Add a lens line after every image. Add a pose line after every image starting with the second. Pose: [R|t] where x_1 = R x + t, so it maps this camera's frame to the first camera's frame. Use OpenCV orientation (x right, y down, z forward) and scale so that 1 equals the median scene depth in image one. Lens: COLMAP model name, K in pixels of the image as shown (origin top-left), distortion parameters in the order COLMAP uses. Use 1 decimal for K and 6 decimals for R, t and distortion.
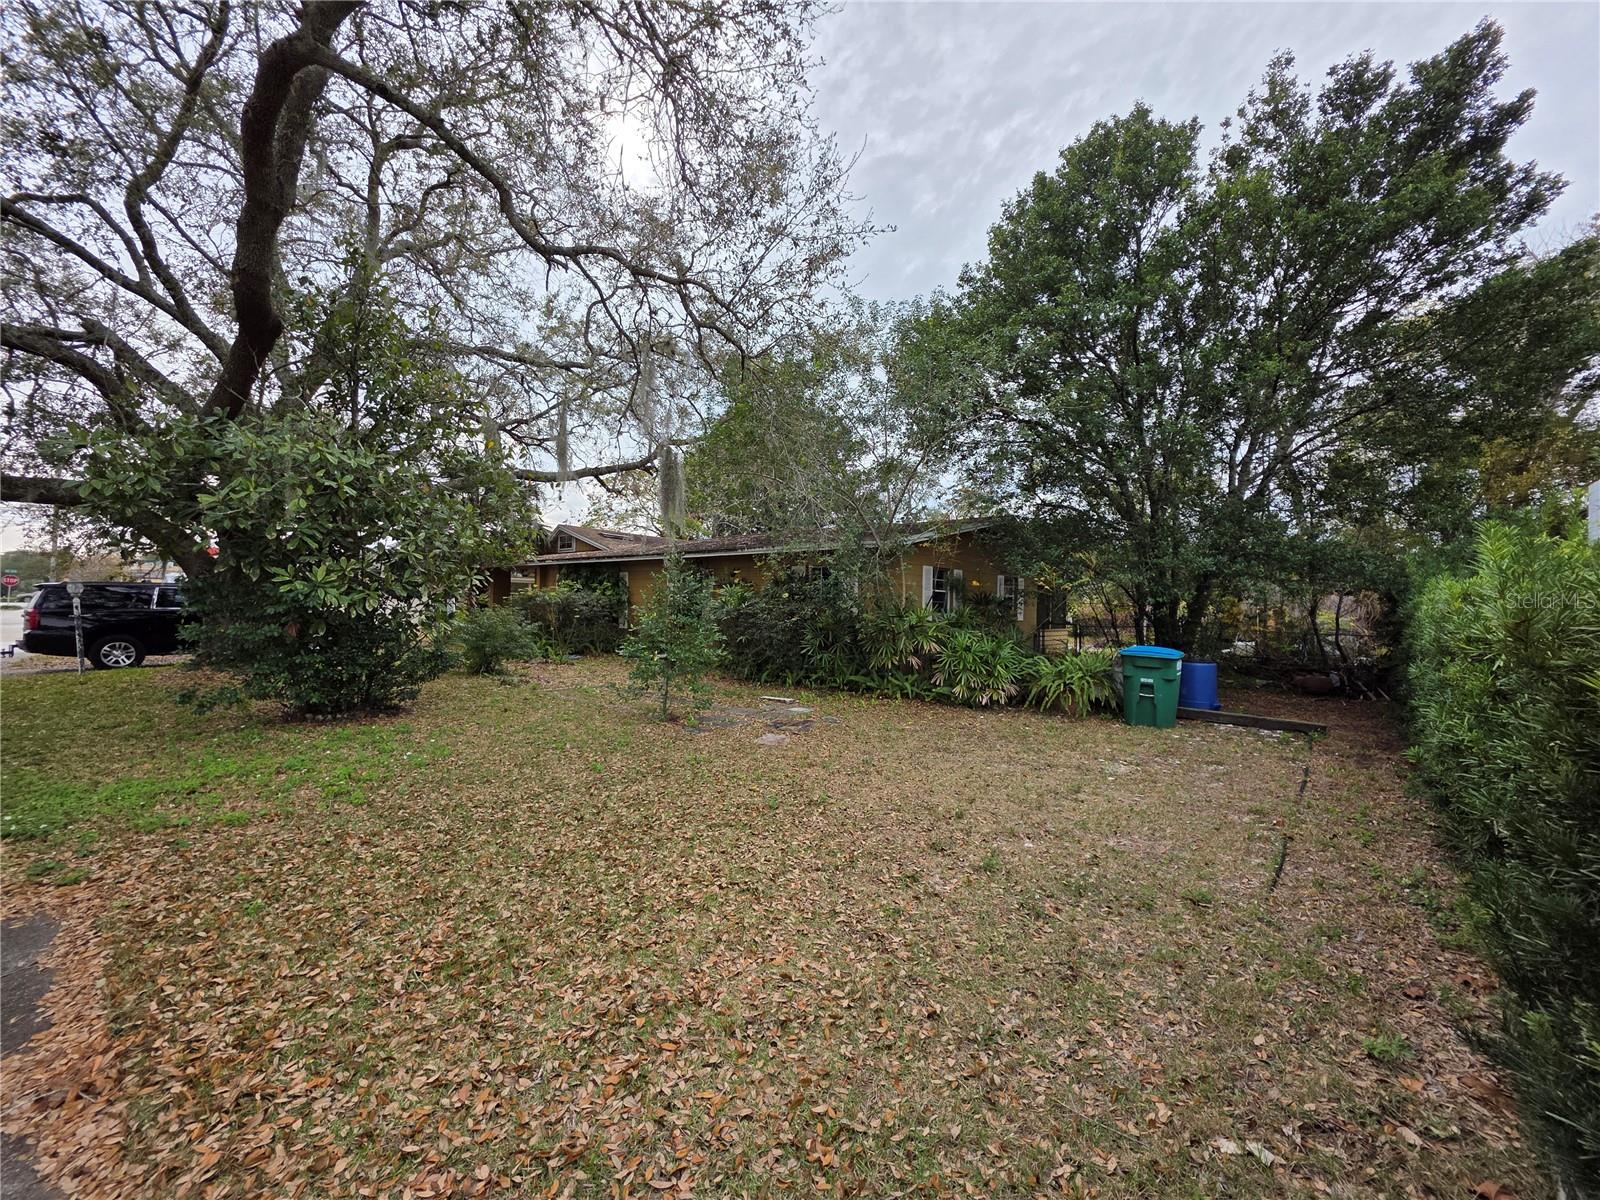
lens RADIAL K [[639.5, 0, 795.2], [0, 639.5, 596.5], [0, 0, 1]] dist [0.000159, 0.000979]
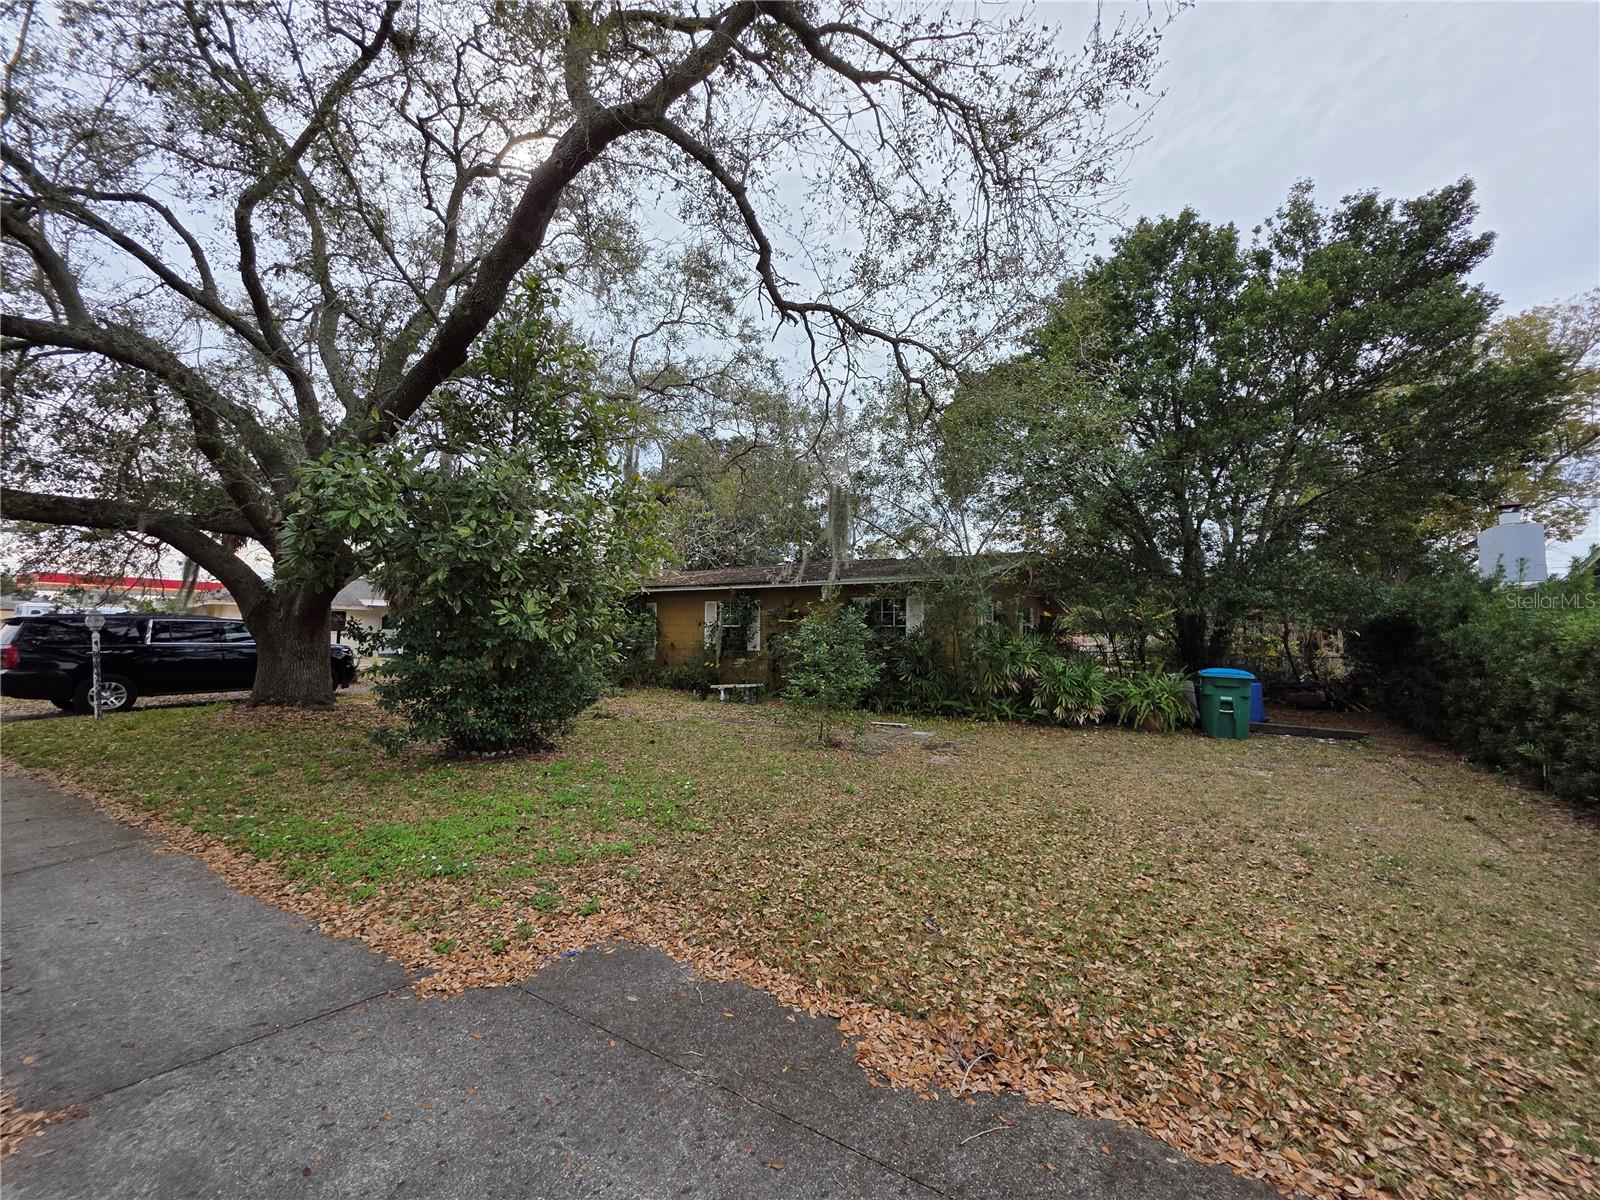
lens RADIAL K [[639.5, 0, 811.4], [0, 639.5, 599.5], [0, 0, 1]] dist [0.000159, 0.000979]
pose [[0.988730, 0.001976, 0.149694, -0.335509], [0.004320, 0.999120, -0.041724, -0.001709], [-0.149644, 0.041900, 0.987852, -0.031784]]
